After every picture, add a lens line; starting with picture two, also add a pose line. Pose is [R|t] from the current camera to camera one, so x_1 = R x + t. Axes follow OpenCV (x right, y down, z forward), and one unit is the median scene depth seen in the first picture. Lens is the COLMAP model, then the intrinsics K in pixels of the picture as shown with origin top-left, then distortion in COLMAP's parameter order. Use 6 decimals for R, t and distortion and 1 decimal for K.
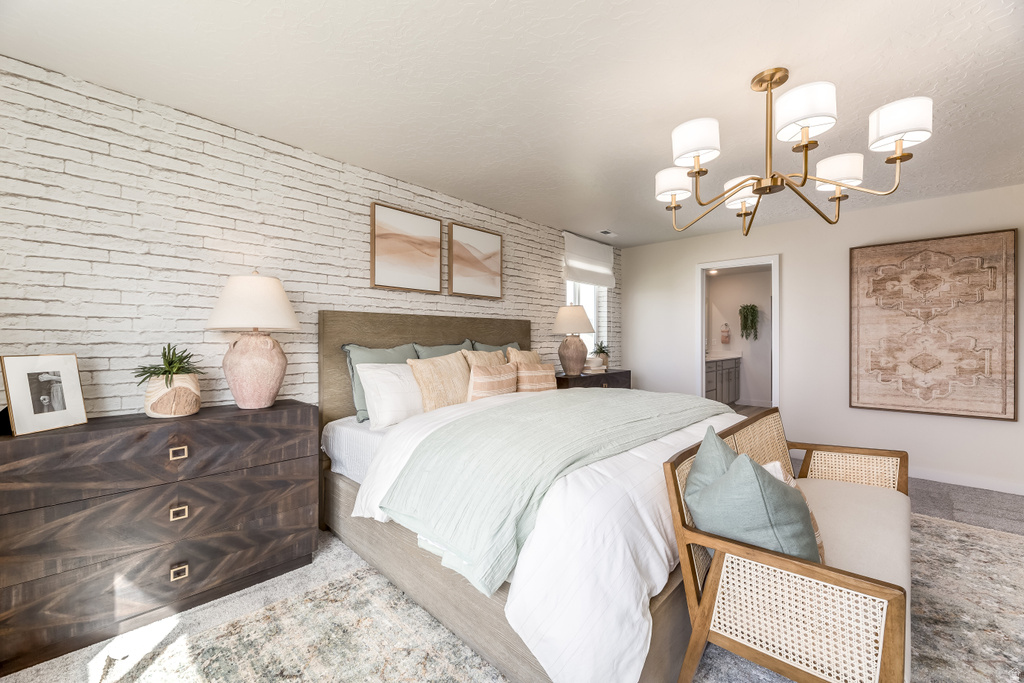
lens RADIAL K [[415.8, 0, 510.6], [0, 415.8, 340.6], [0, 0, 1]] dist [0.003832, -0.000831]
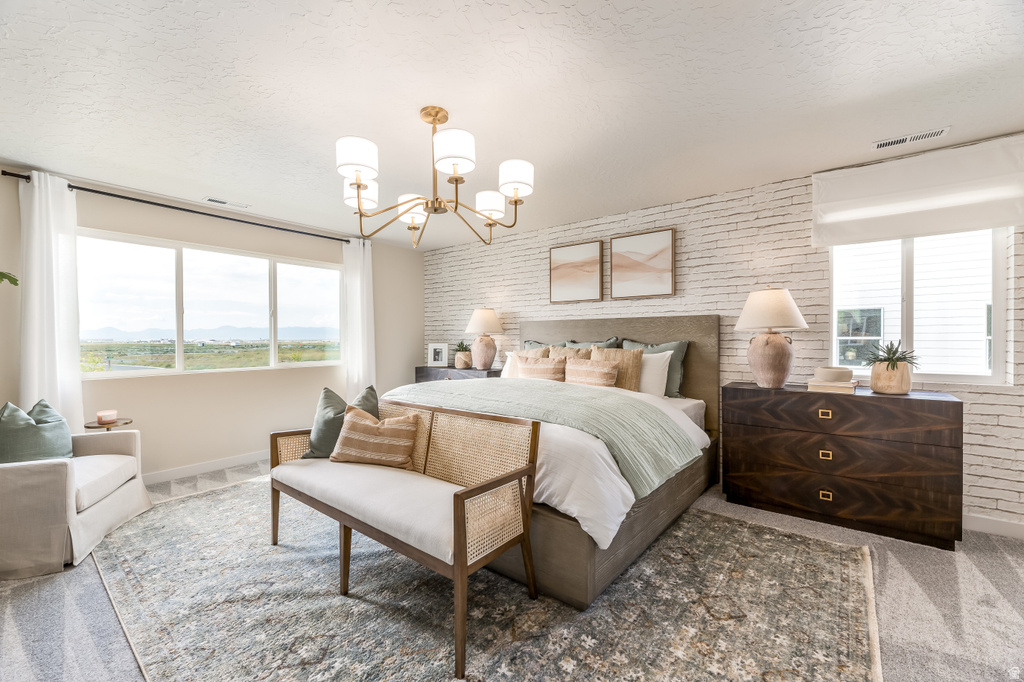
lens RADIAL K [[415.8, 0, 511.7], [0, 415.8, 342.2], [0, 0, 1]] dist [0.003832, -0.000831]
pose [[0.093833, 0.006257, -0.995568, 1.044078], [-0.003440, 0.999976, 0.005961, 0.003442], [0.995582, 0.002866, 0.093852, 0.637364]]
